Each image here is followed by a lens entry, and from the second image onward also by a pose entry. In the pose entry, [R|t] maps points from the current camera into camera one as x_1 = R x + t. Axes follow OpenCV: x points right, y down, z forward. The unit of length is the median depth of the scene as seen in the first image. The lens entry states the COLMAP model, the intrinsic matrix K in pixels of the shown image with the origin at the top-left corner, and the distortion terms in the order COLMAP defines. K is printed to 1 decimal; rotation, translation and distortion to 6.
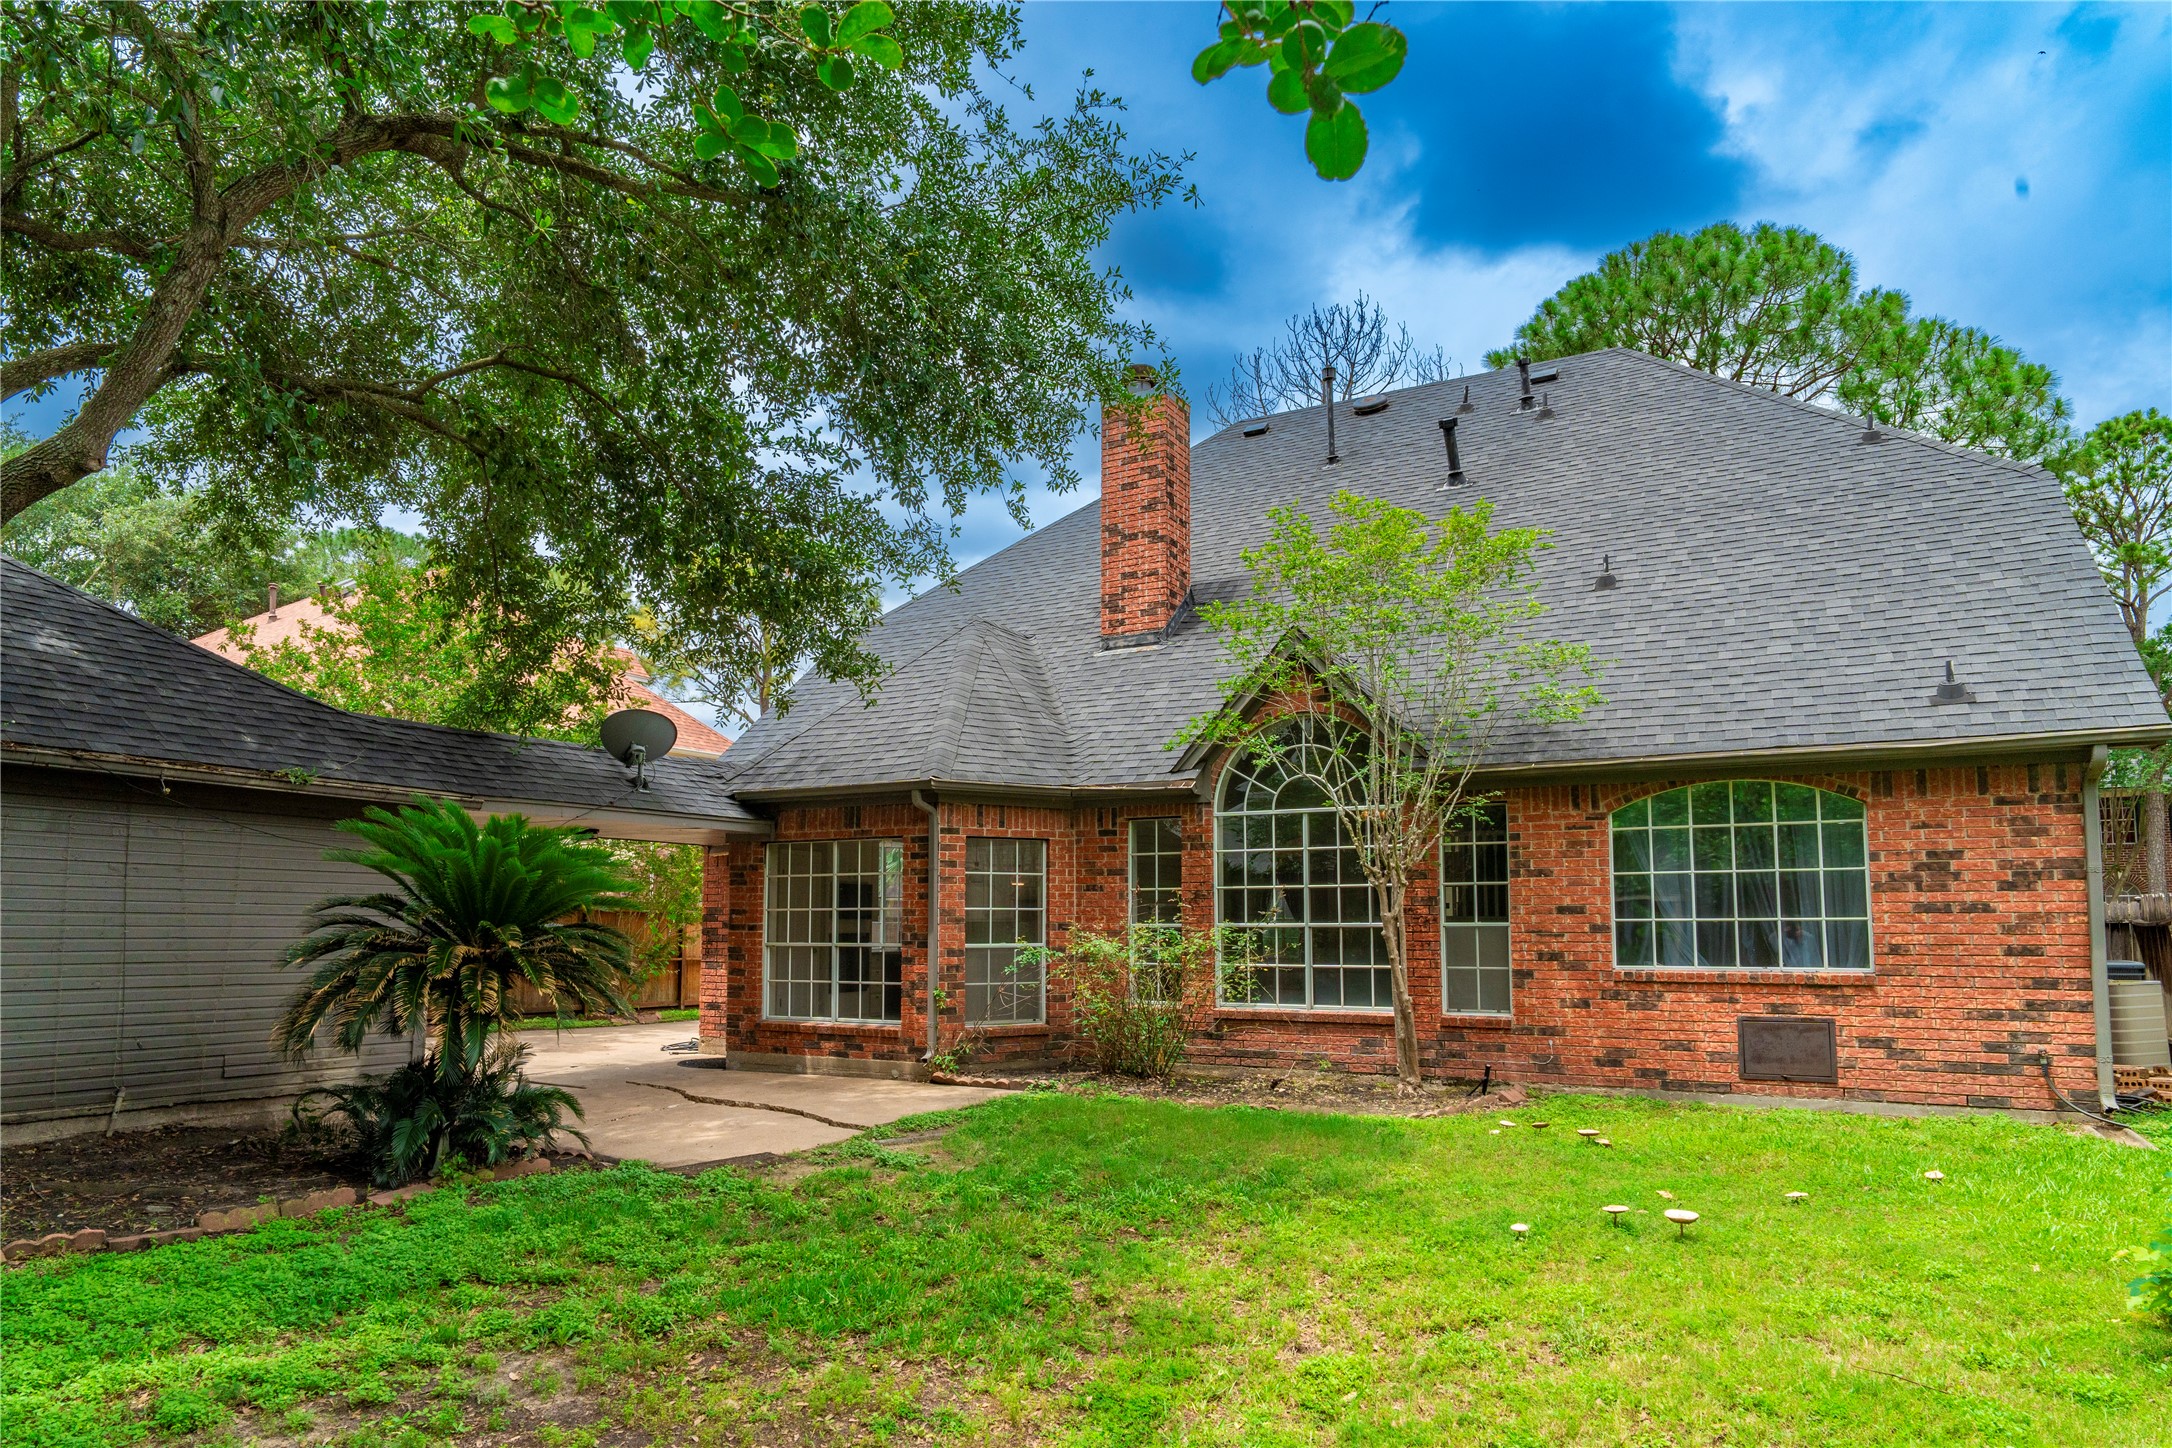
lens RADIAL K [[1312.1, 0, 1078.8], [0, 1312.1, 820.9], [0, 0, 1]] dist [-0.004137, 0.000379]
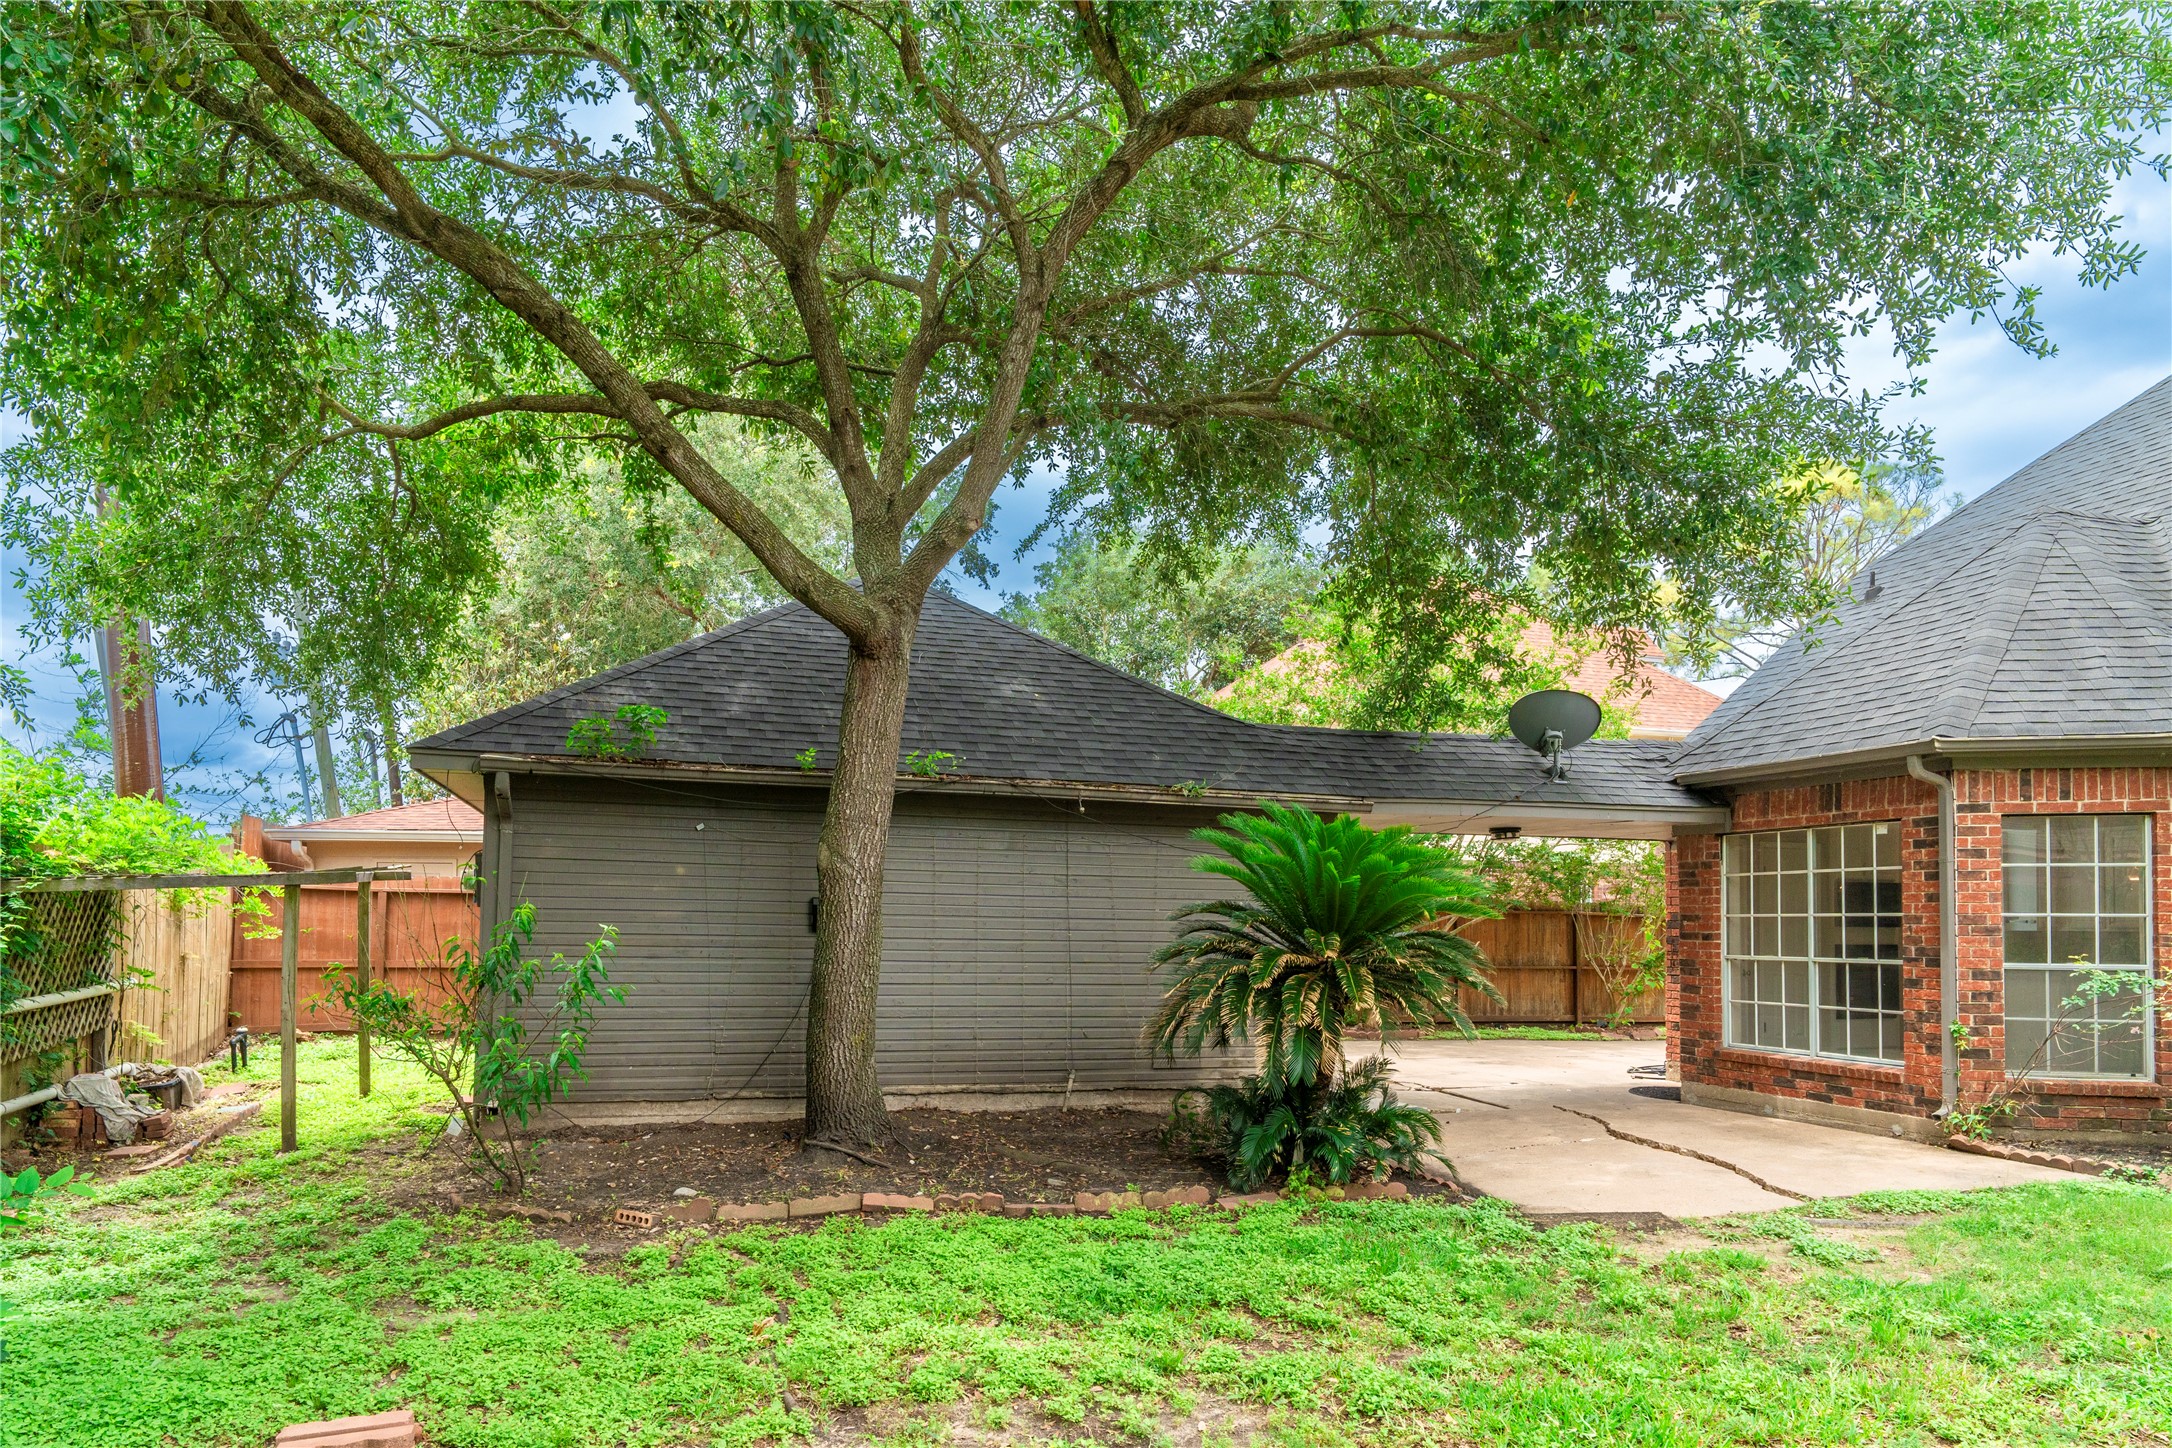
lens RADIAL K [[1346.2, 0, 1087.0], [0, 1346.2, 885.4], [0, 0, 1]] dist [0.001555, 0.000287]
pose [[0.715884, -0.013583, -0.698087, 0.080423], [0.047040, 0.998477, 0.028811, 0.006314], [0.696633, -0.053463, 0.715433, 0.132237]]
